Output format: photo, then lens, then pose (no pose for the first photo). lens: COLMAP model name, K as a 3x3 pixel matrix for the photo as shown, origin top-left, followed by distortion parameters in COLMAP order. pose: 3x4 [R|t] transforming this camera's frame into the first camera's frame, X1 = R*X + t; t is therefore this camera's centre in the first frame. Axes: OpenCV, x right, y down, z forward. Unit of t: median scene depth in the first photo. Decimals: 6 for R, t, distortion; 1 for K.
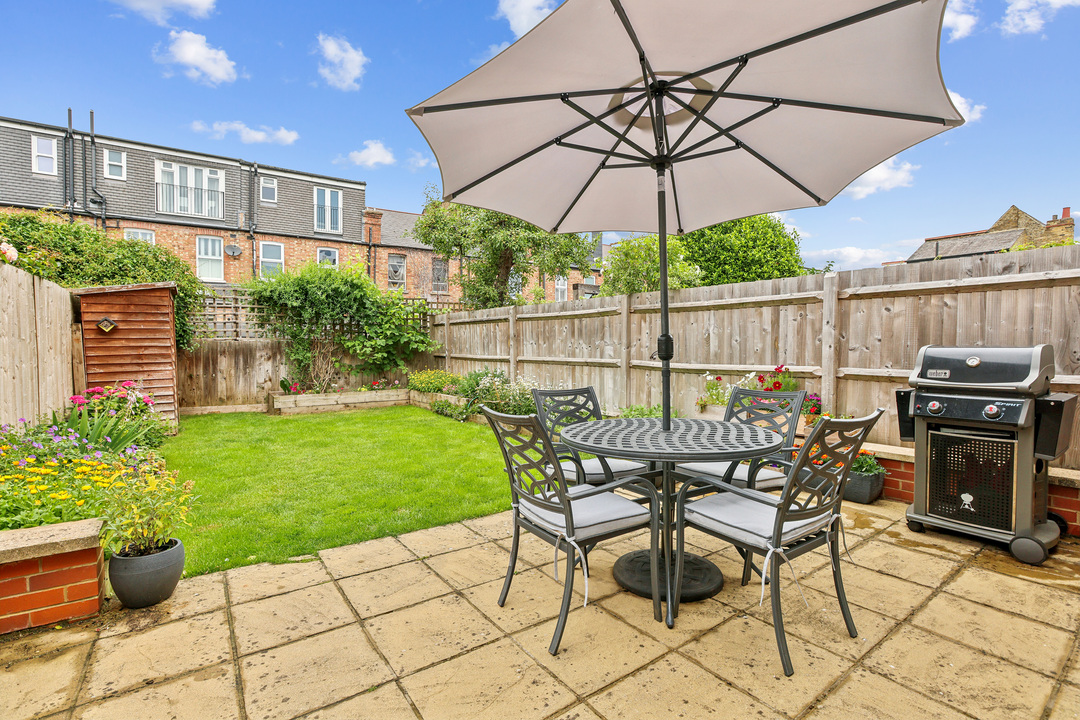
lens RADIAL K [[487.3, 0, 540.0], [0, 487.3, 360.0], [0, 0, 1]] dist [-0.048193, 0.000601]
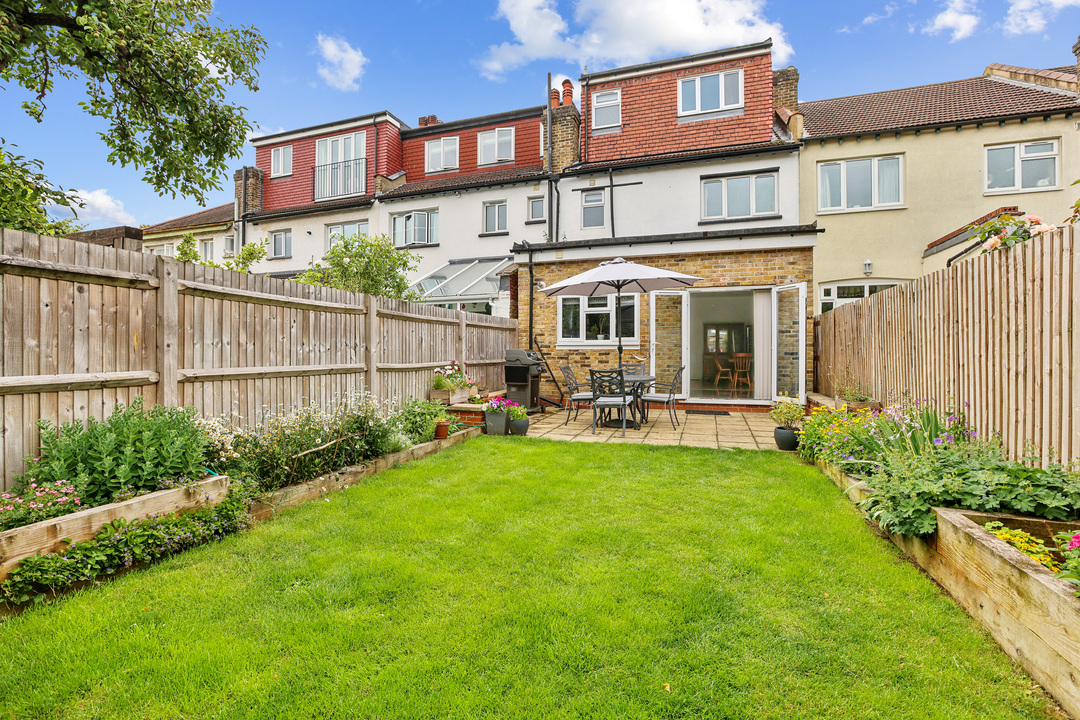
lens RADIAL K [[487.3, 0, 540.0], [0, 487.3, 360.0], [0, 0, 1]] dist [-0.048193, 0.000601]
pose [[-0.565106, -0.010425, 0.824953, -0.538334], [0.021792, 0.999383, 0.027557, -0.019294], [-0.824731, 0.033550, -0.564530, 0.862152]]
